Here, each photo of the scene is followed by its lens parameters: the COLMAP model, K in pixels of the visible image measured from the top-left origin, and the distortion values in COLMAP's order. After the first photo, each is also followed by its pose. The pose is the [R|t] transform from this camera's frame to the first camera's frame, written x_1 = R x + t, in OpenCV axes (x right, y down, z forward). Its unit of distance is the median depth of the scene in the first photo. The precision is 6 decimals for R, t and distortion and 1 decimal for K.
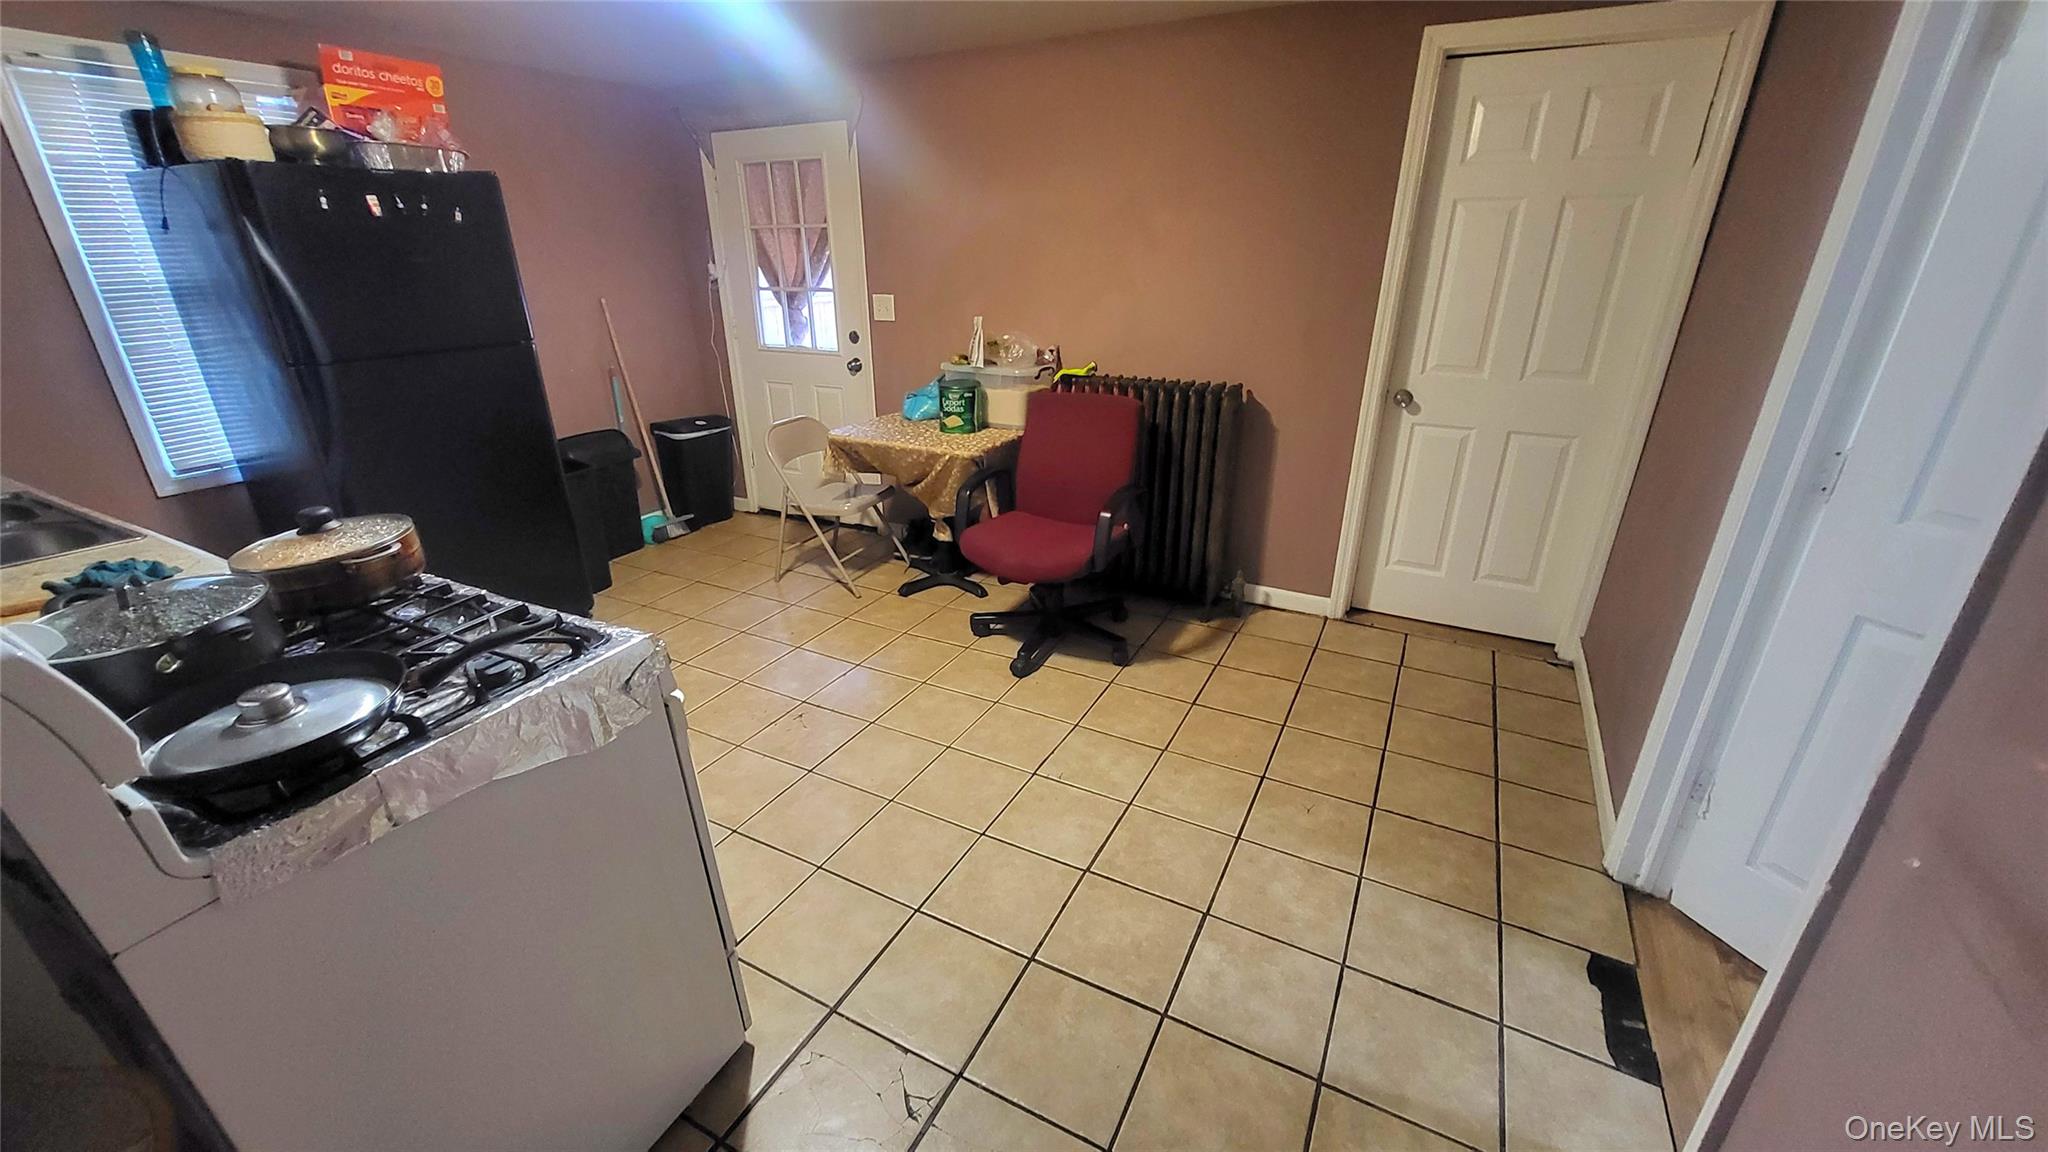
lens RADIAL K [[803.5, 0, 1015.4], [0, 803.5, 576.5], [0, 0, 1]] dist [0.001540, -0.000540]
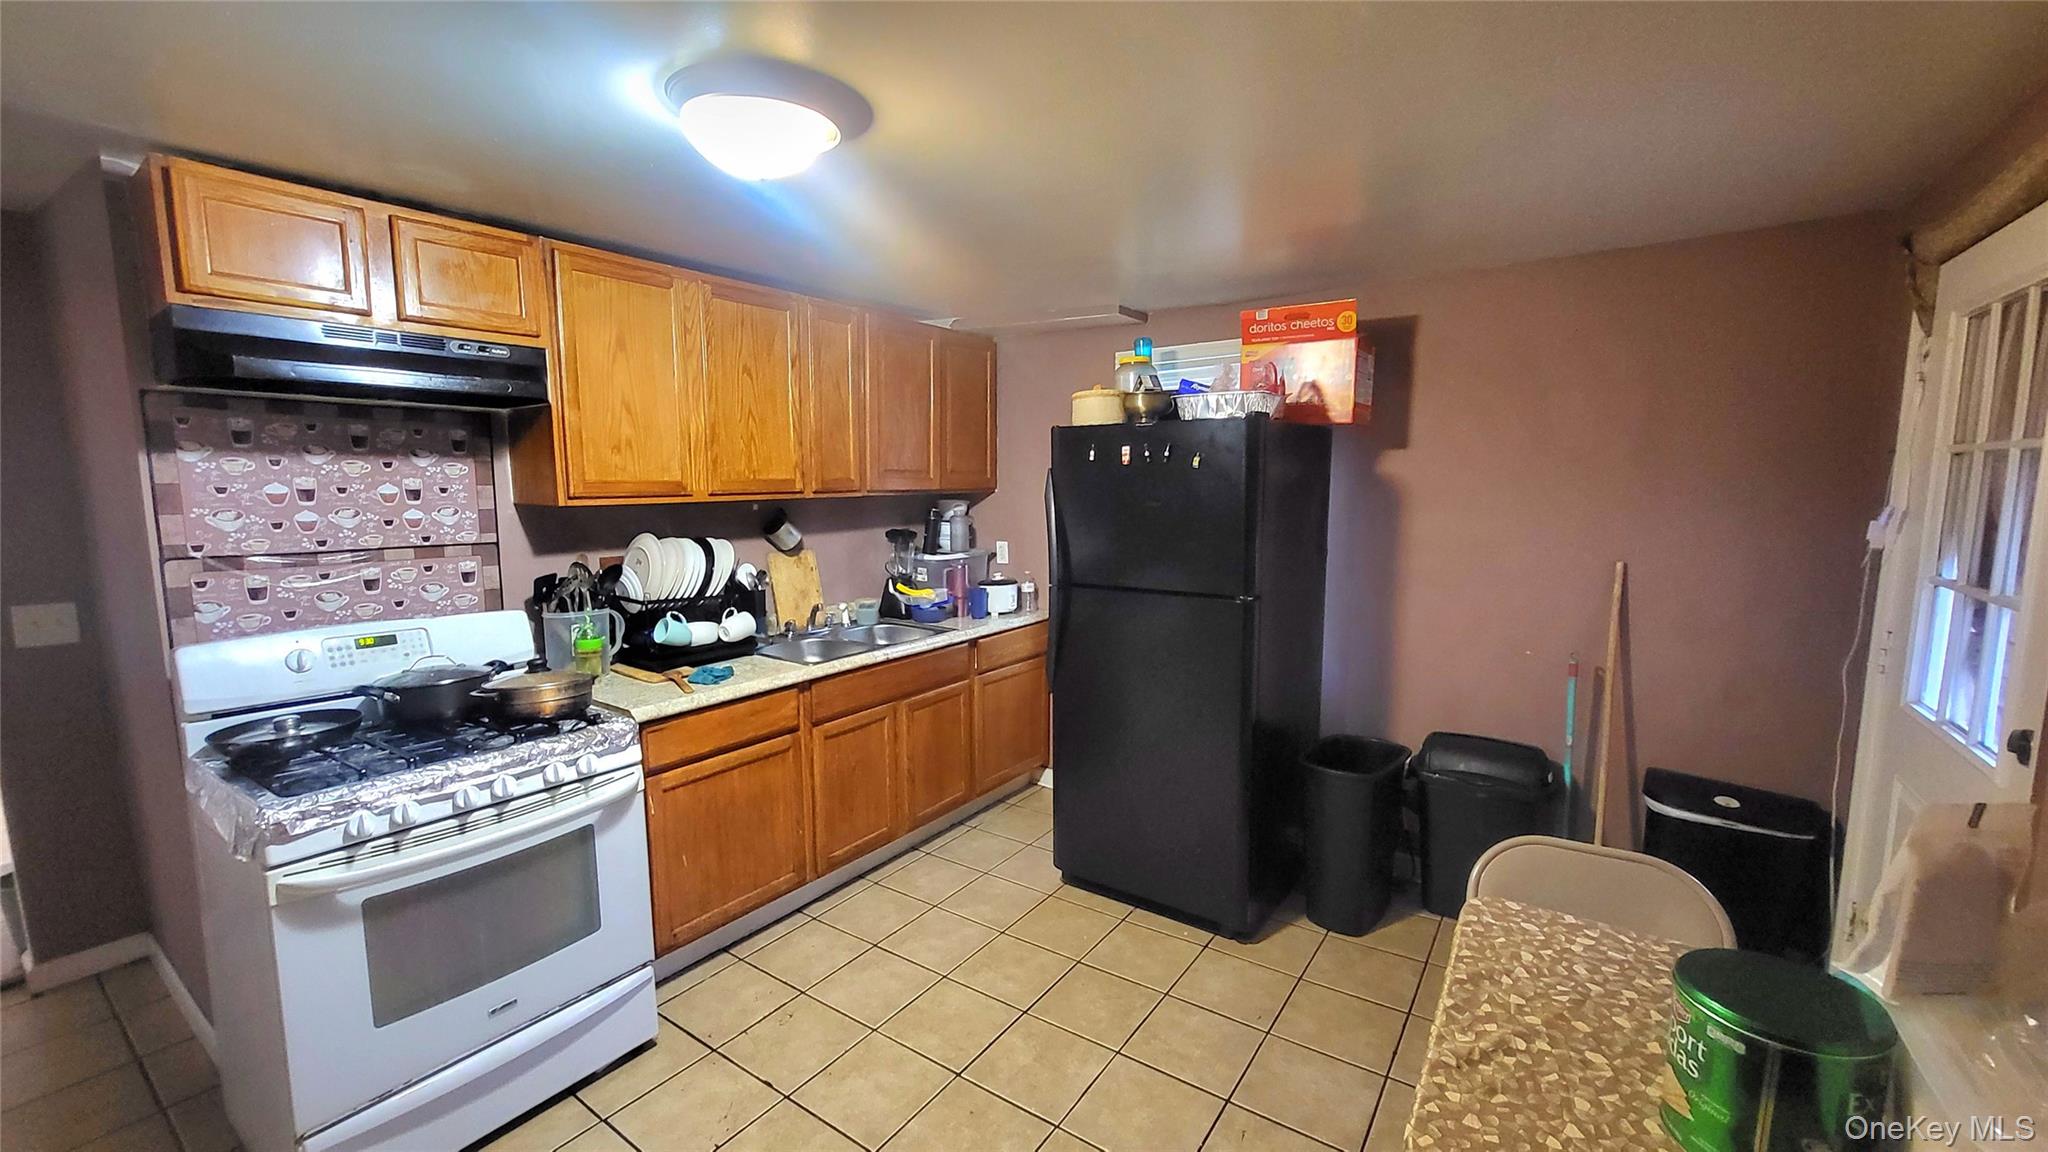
lens RADIAL K [[803.5, 0, 1015.4], [0, 803.5, 576.5], [0, 0, 1]] dist [0.001540, -0.000540]
pose [[-0.118984, 0.127875, -0.984627, 0.197745], [-0.365352, 0.916457, 0.163171, -0.300015], [0.923234, 0.379150, -0.062324, 0.684421]]
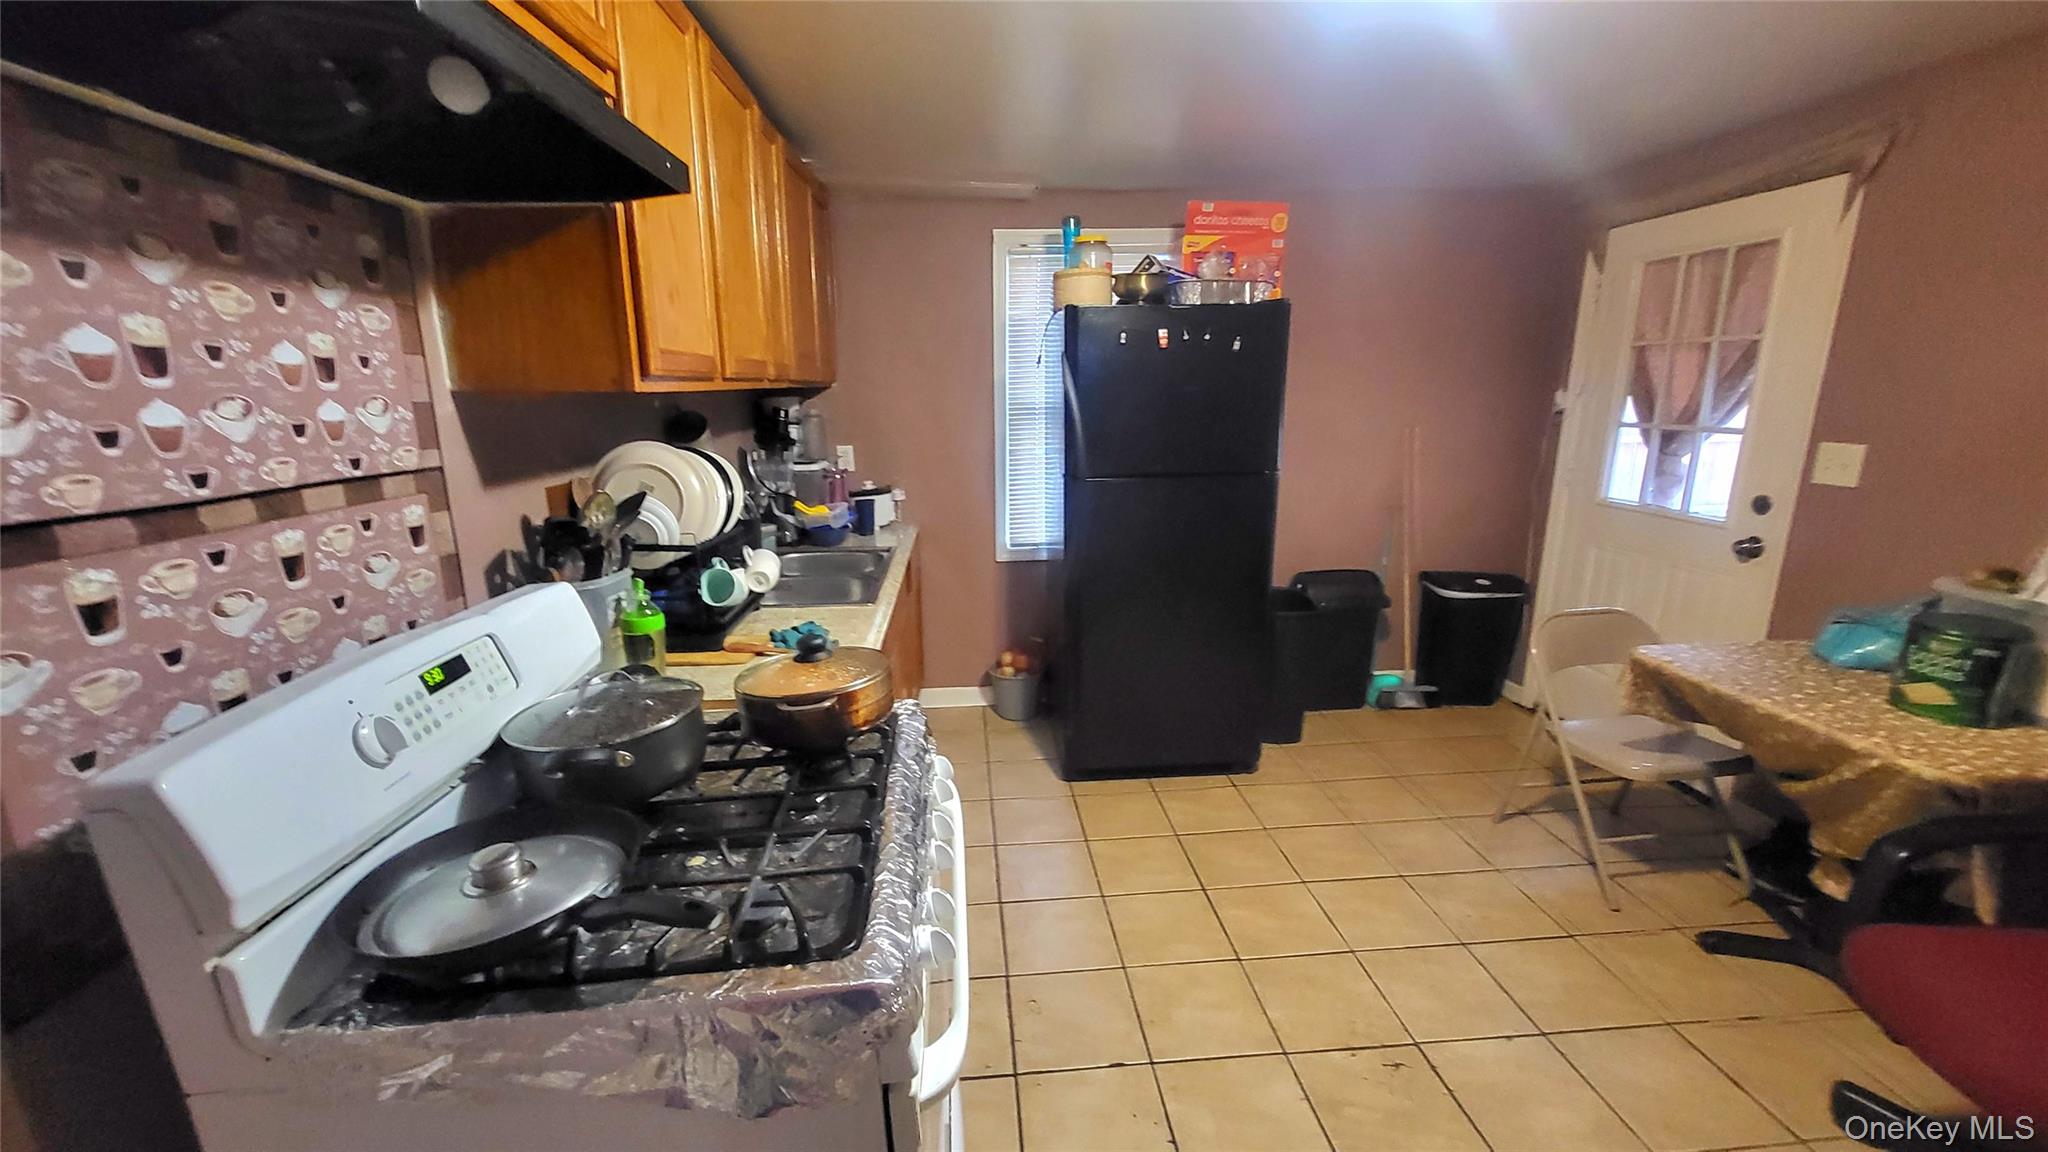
lens RADIAL K [[803.5, 0, 1015.4], [0, 803.5, 576.5], [0, 0, 1]] dist [0.001540, -0.000540]
pose [[0.536995, 0.197179, -0.820217, 0.014533], [-0.308545, 0.950839, 0.026576, -0.092050], [0.785135, 0.238802, 0.571434, 0.222342]]
